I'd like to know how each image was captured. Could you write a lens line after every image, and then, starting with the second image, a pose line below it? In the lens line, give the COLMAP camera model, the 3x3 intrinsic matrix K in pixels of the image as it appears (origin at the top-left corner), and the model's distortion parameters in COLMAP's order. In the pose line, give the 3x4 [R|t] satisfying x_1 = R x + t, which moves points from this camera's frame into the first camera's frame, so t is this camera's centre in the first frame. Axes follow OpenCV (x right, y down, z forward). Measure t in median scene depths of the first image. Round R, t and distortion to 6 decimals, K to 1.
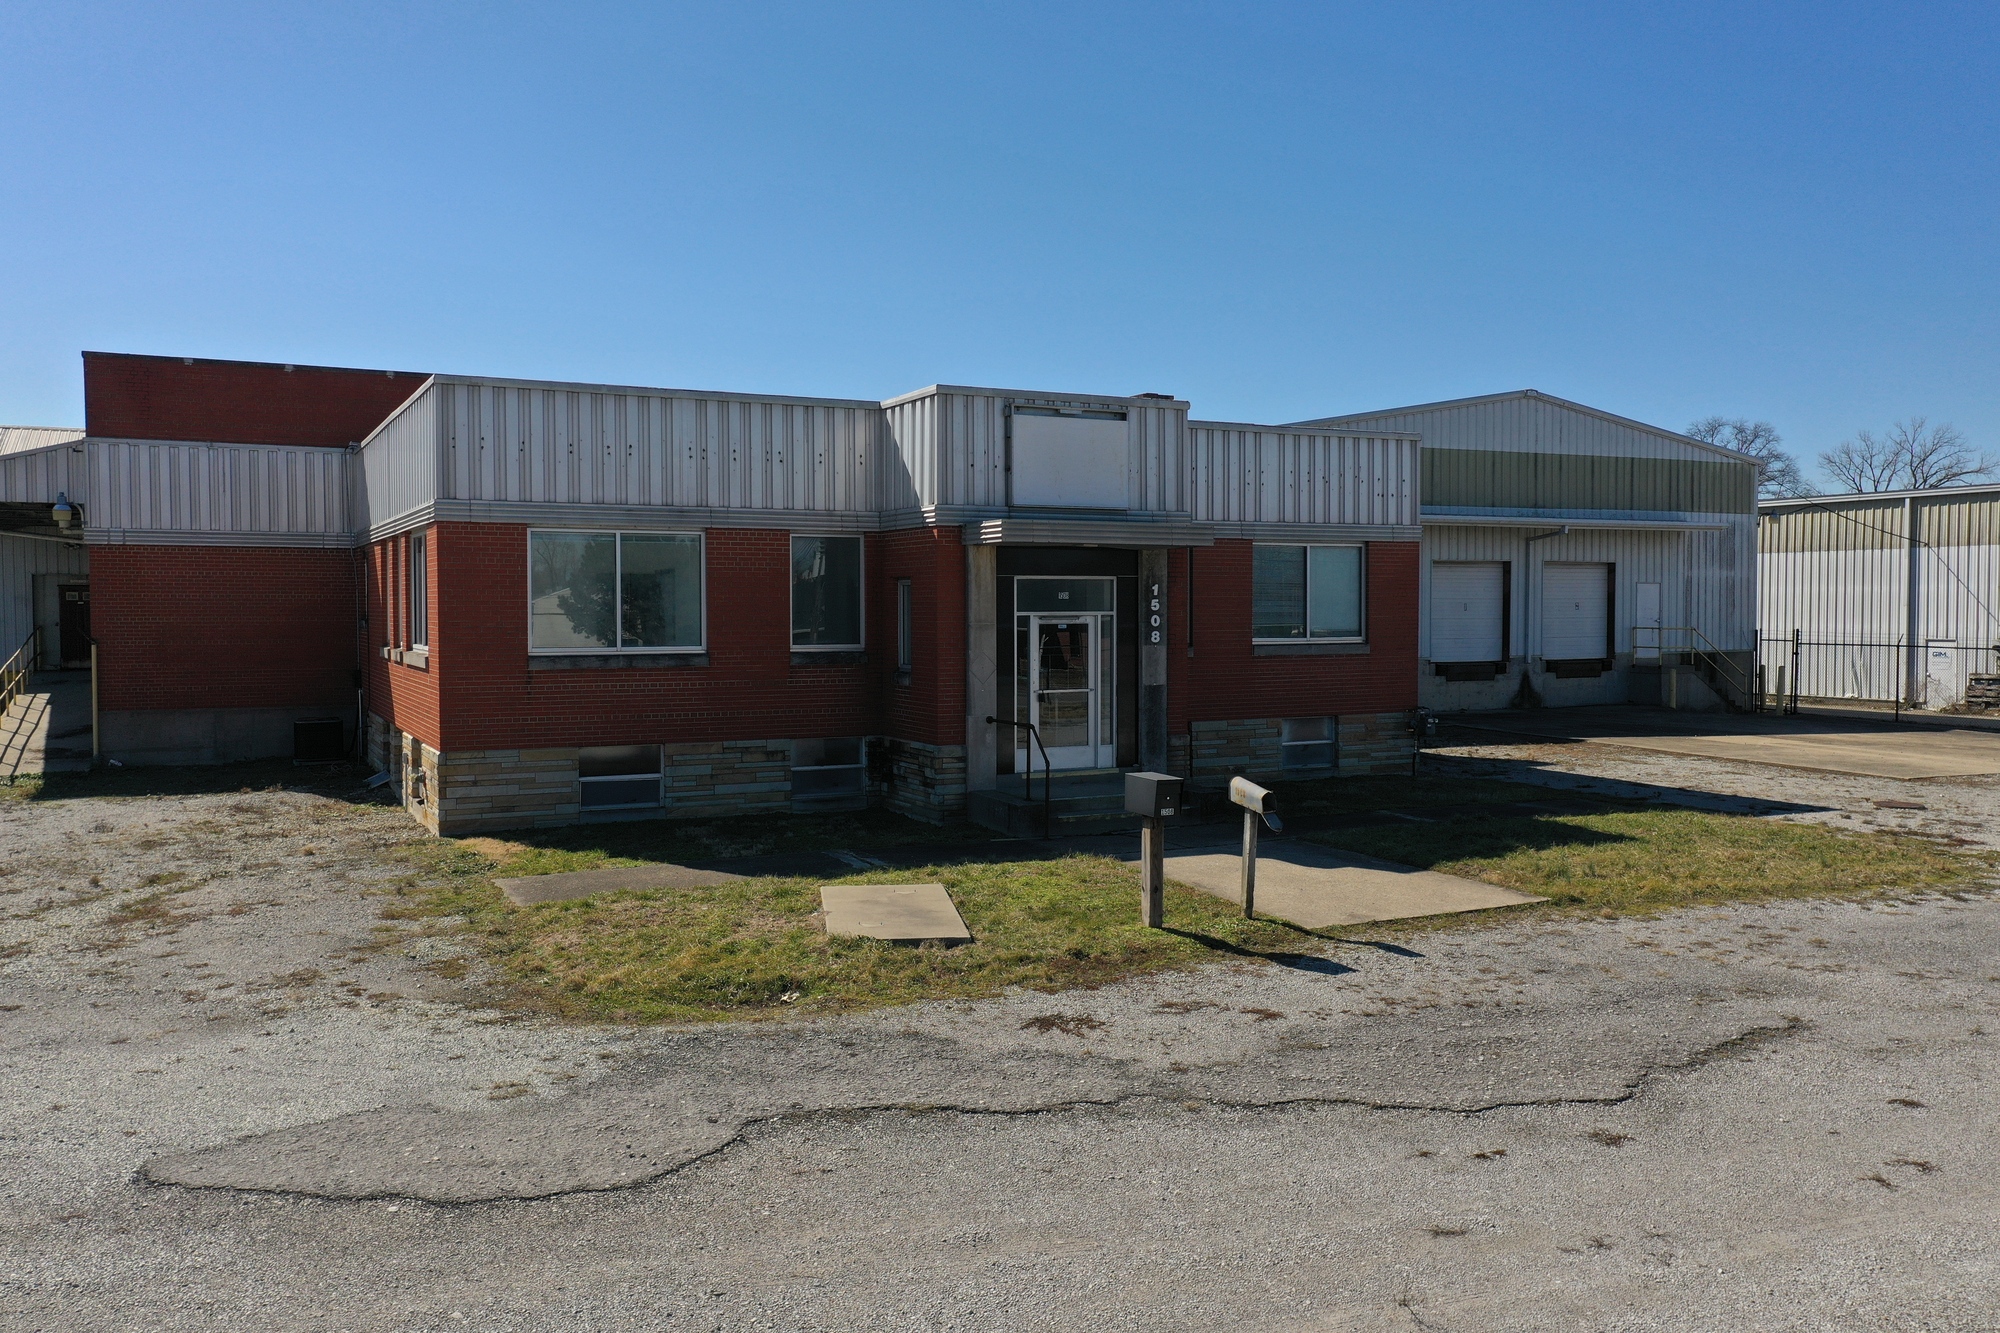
lens RADIAL K [[1572.4, 0, 1001.6], [0, 1572.4, 671.7], [0, 0, 1]] dist [0.016479, -0.015678]
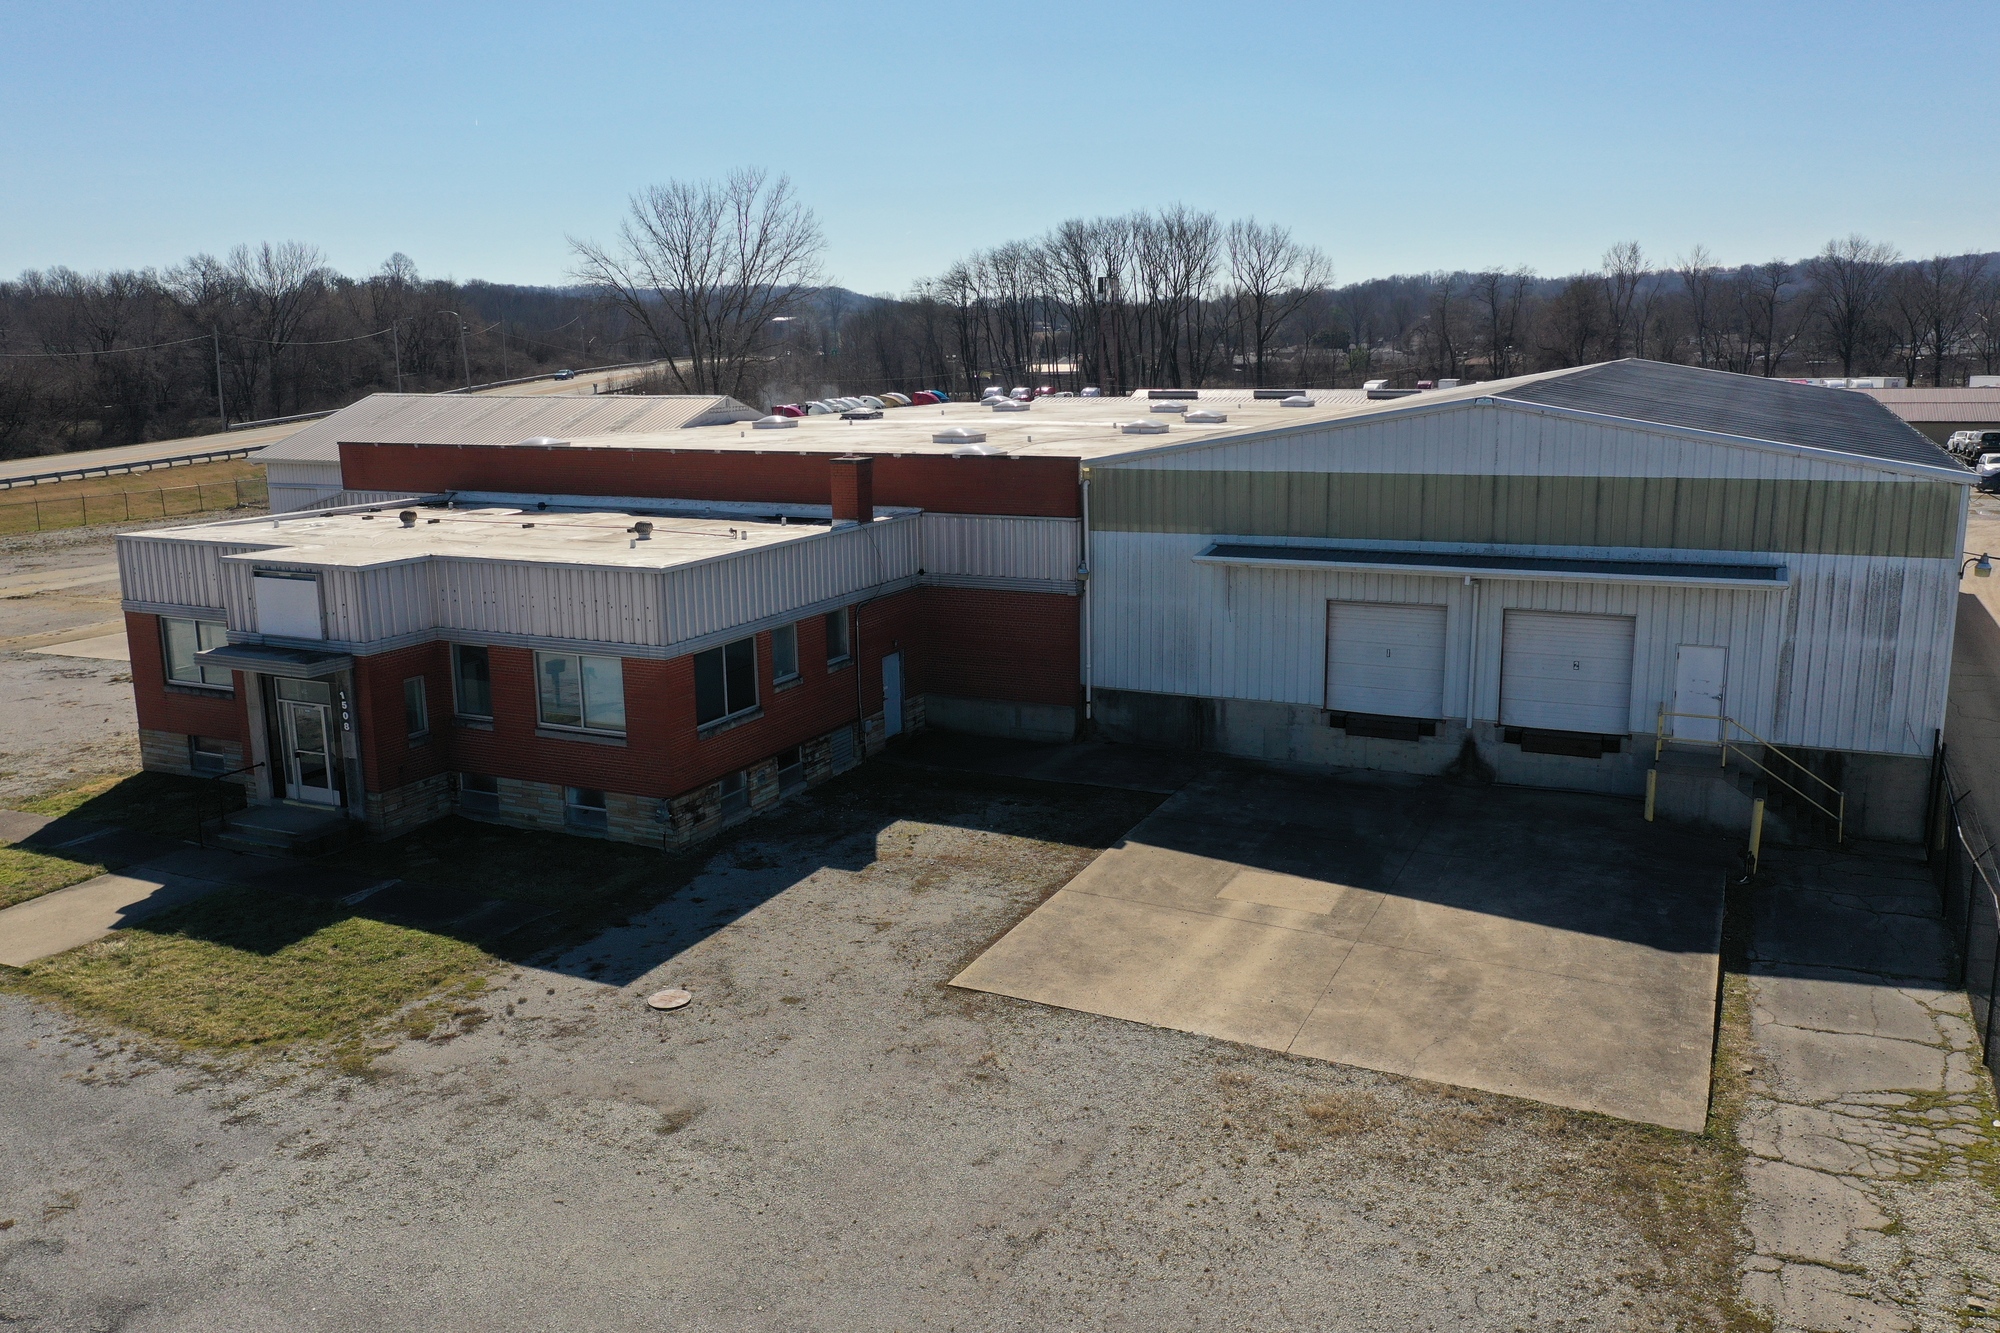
lens RADIAL K [[1572.4, 0, 998.9], [0, 1572.4, 662.2], [0, 0, 1]] dist [0.016479, -0.015678]
pose [[0.618800, 0.151236, -0.770853, 0.822017], [-0.022236, 0.984271, 0.175258, -0.181252], [0.785234, -0.091308, 0.612430, 0.300384]]
